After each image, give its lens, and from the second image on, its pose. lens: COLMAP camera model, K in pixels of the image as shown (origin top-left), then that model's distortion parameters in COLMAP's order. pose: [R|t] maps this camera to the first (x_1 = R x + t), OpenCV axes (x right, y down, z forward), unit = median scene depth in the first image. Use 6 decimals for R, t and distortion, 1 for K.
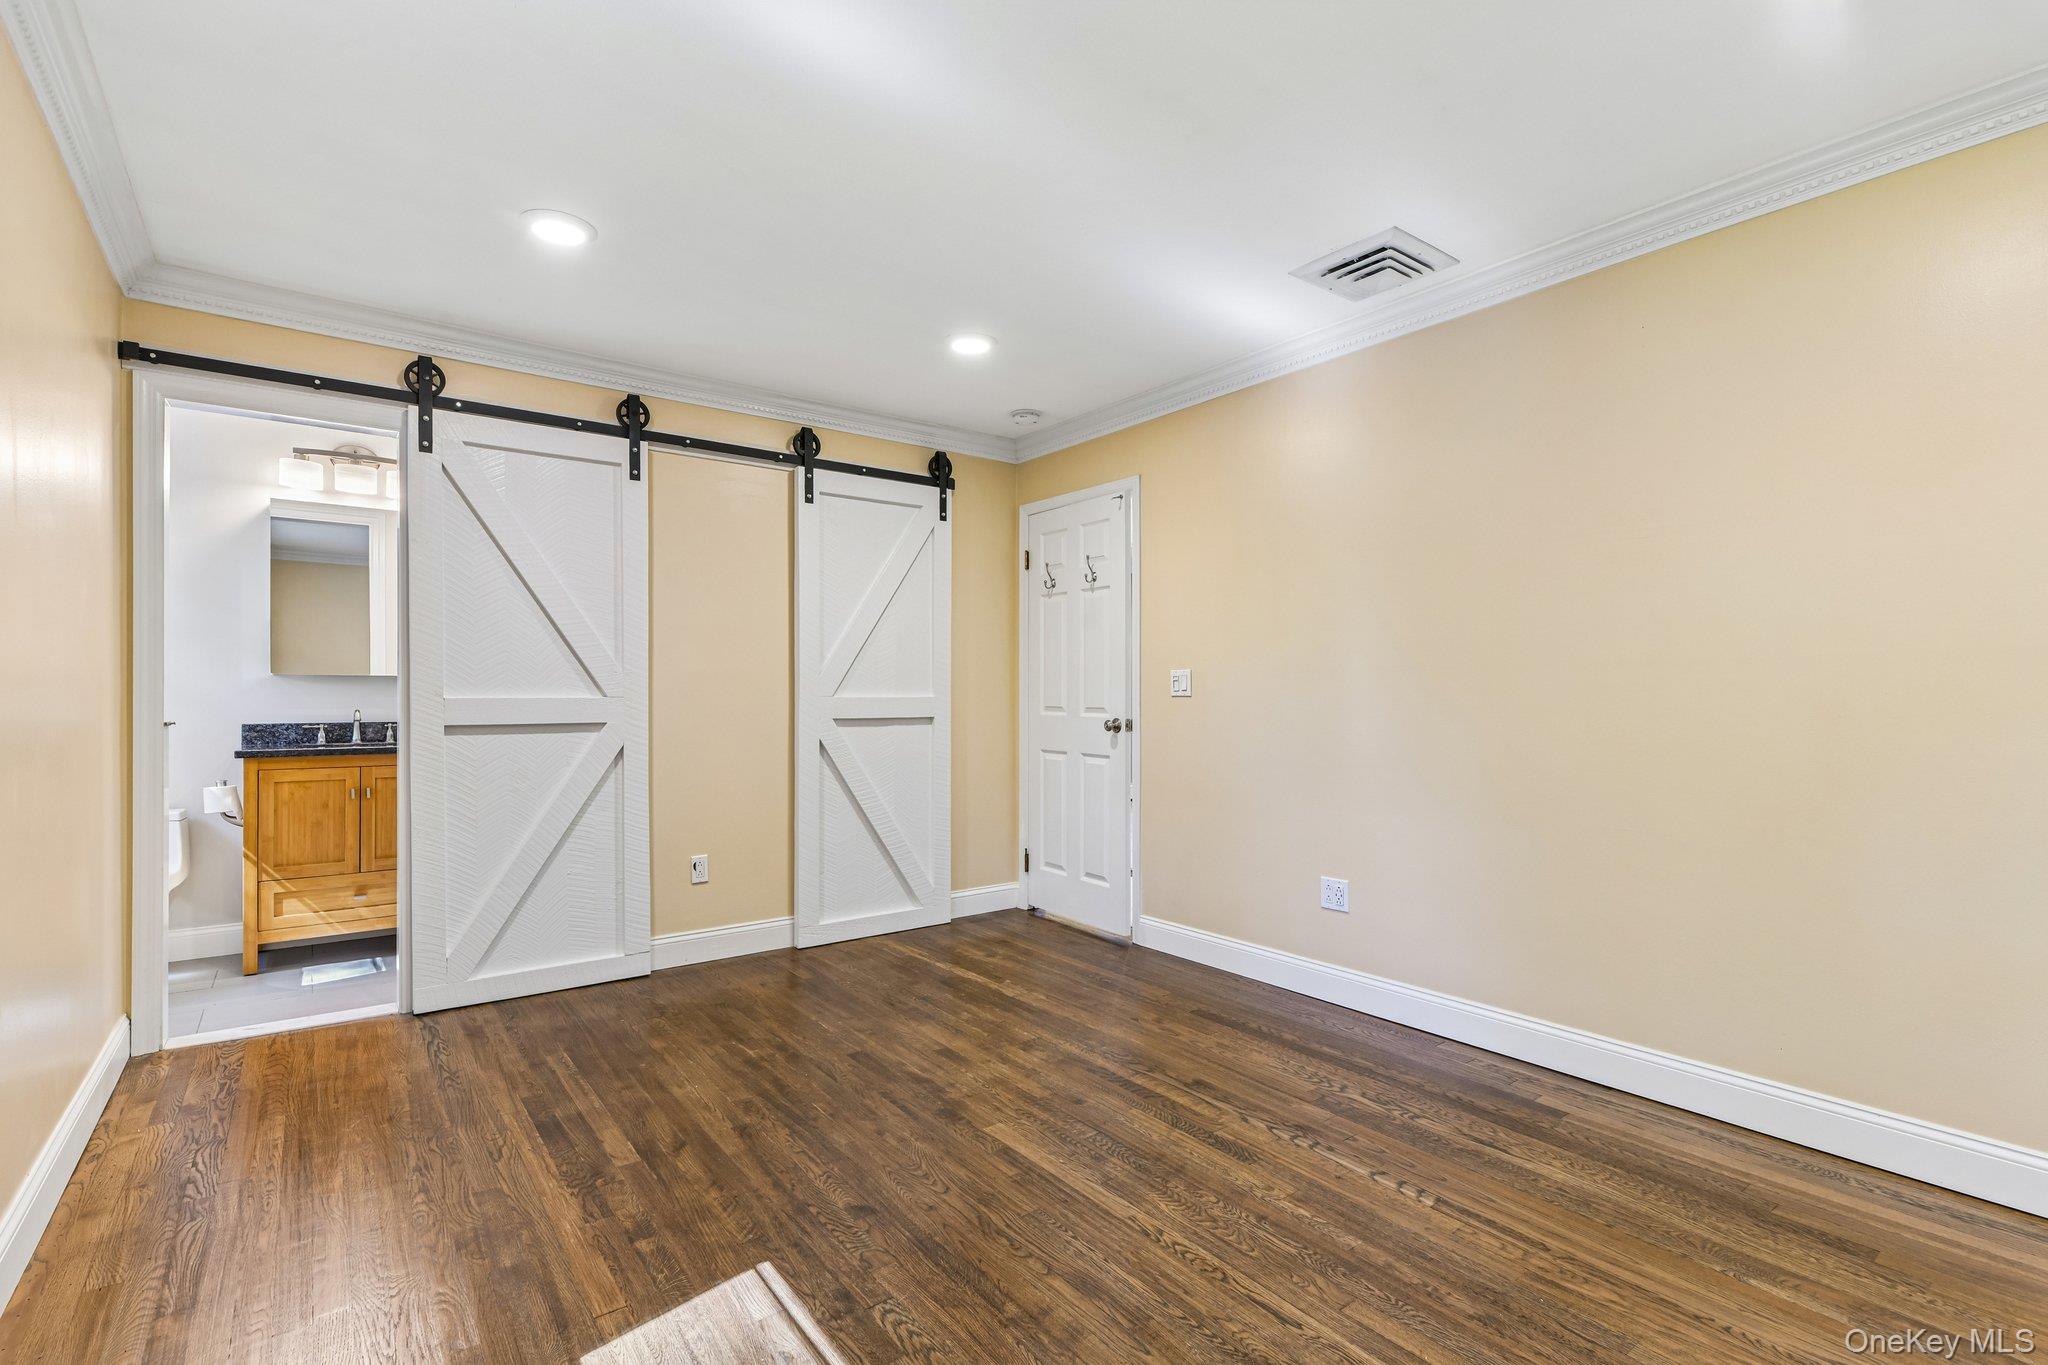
lens RADIAL K [[932.0, 0, 1011.4], [0, 932.0, 688.2], [0, 0, 1]] dist [0.003861, -0.002245]
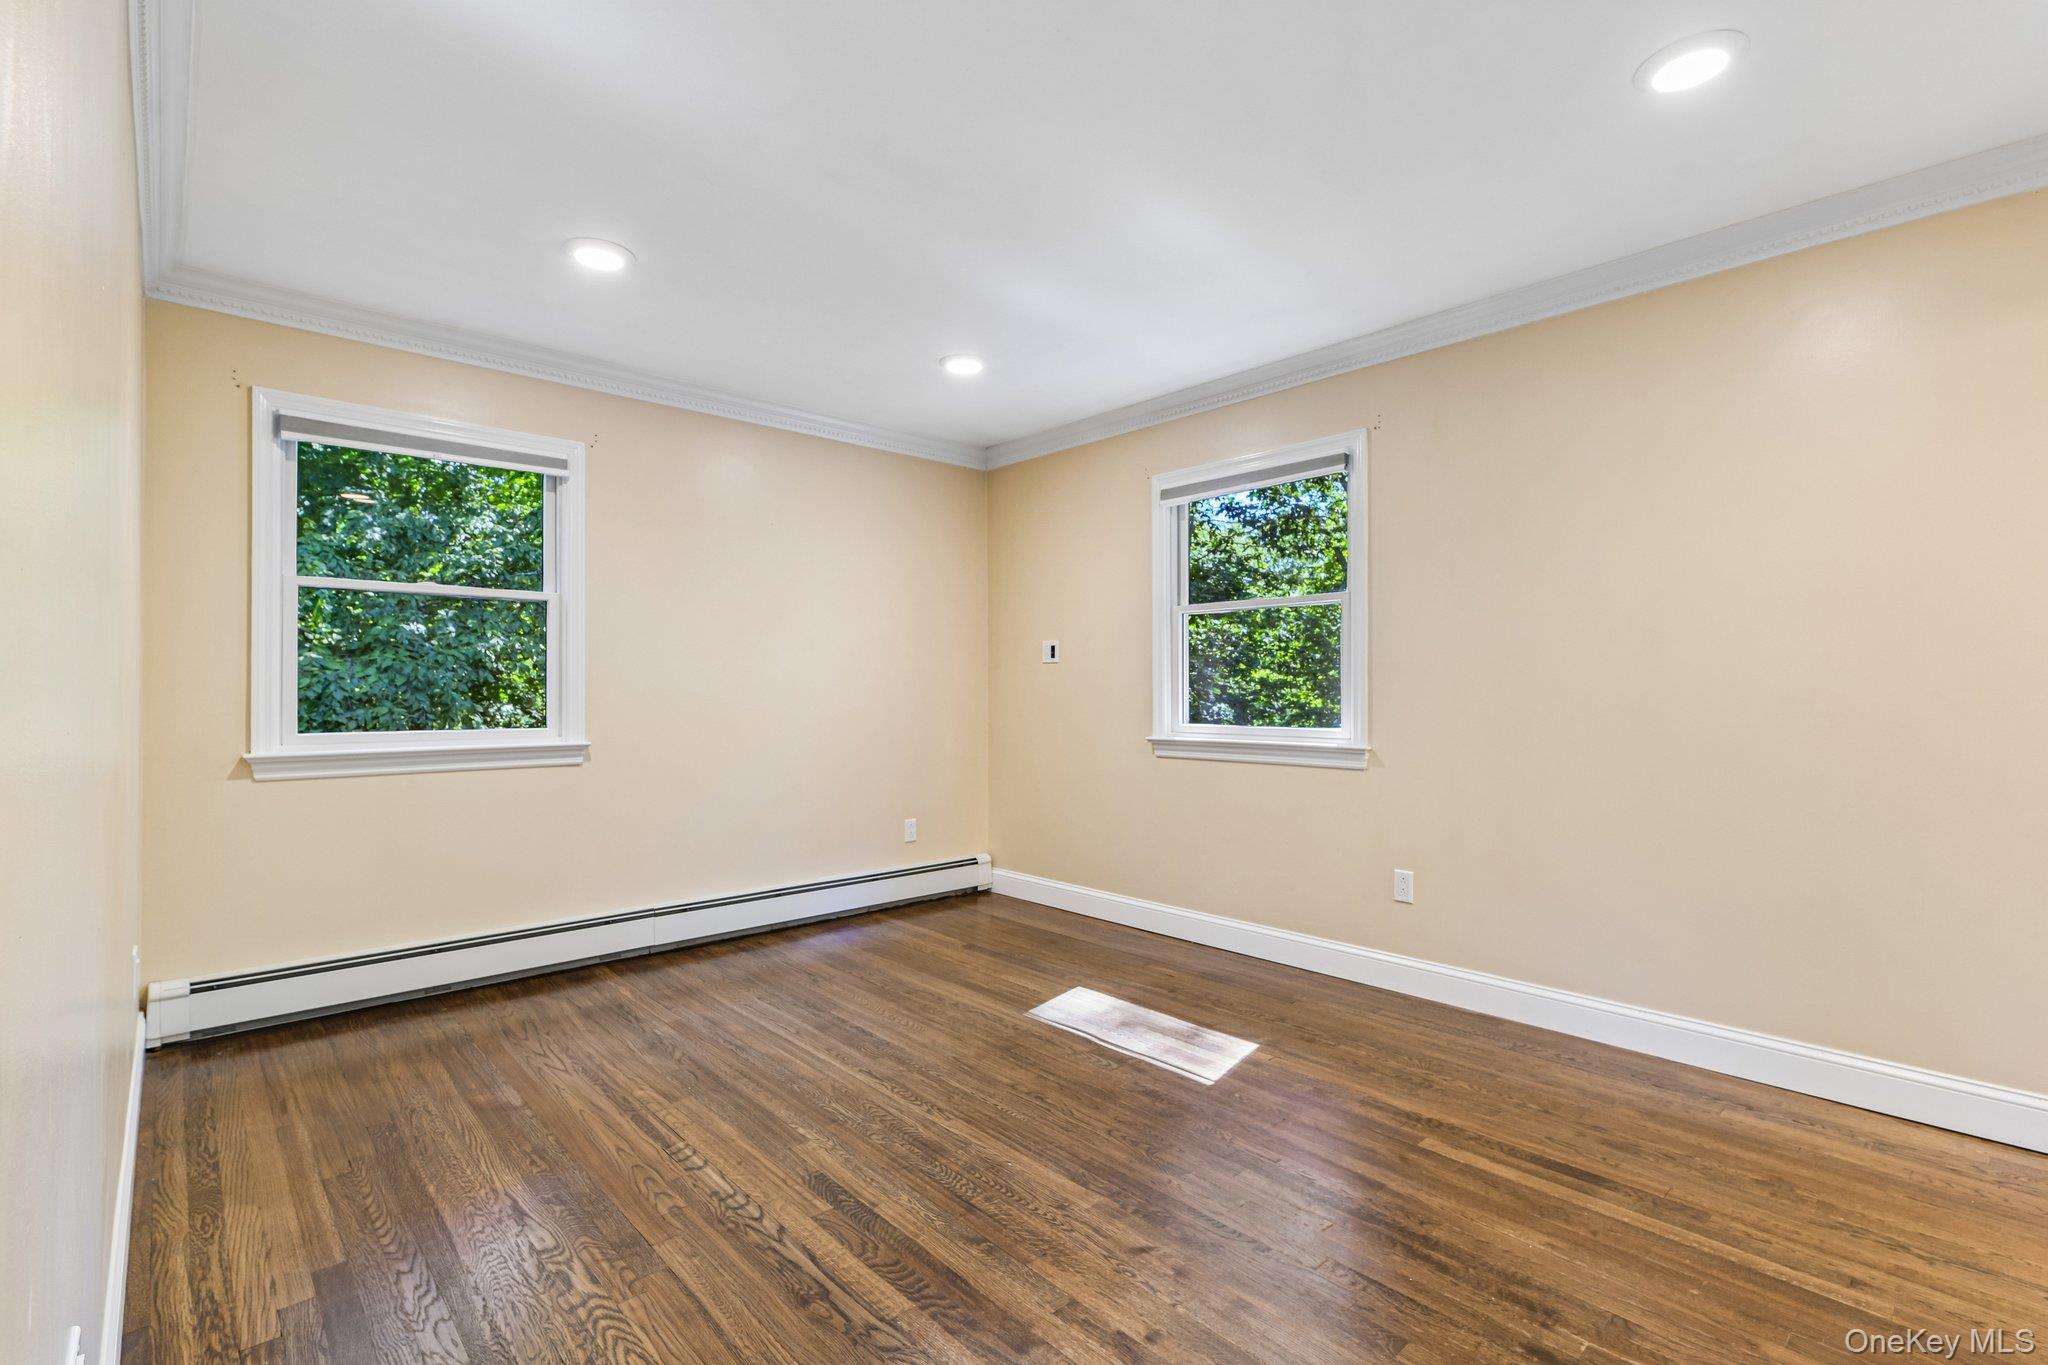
lens RADIAL K [[932.0, 0, 1025.9], [0, 932.0, 680.9], [0, 0, 1]] dist [0.003861, -0.002245]
pose [[-0.994467, -0.002016, -0.105026, 0.125267], [-0.000241, 0.999857, -0.016909, 0.010865], [0.105045, -0.016790, -0.994326, 1.769329]]
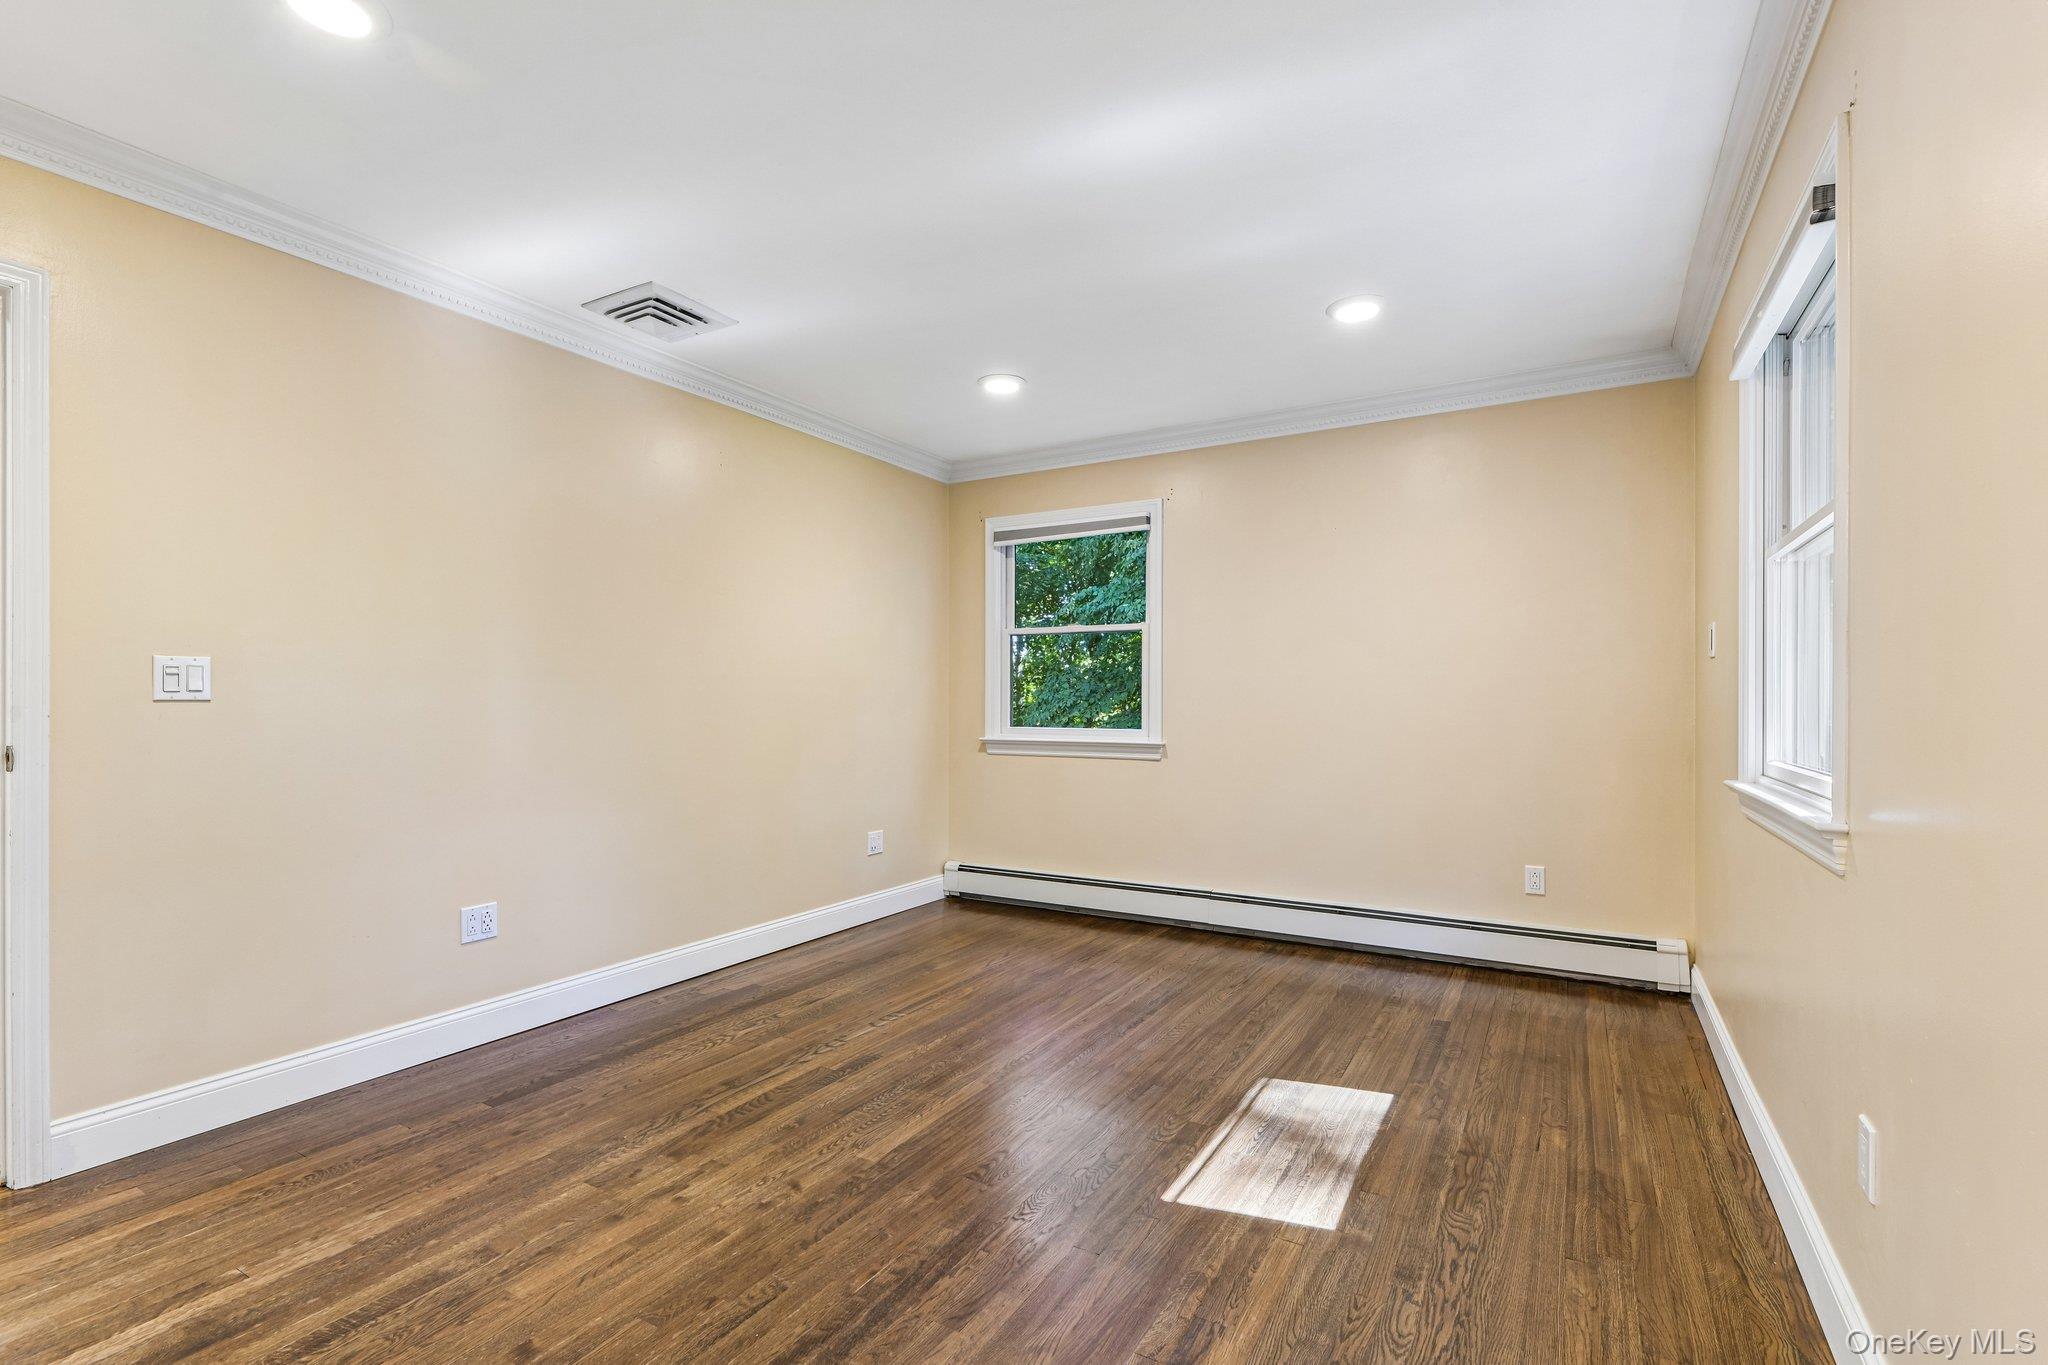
lens RADIAL K [[932.0, 0, 1013.2], [0, 932.0, 696.3], [0, 0, 1]] dist [0.003861, -0.002245]
pose [[-0.381138, 0.003536, 0.924511, -0.911161], [-0.008050, 0.999942, -0.007144, 0.009273], [-0.924483, -0.010165, -0.381087, 1.177440]]
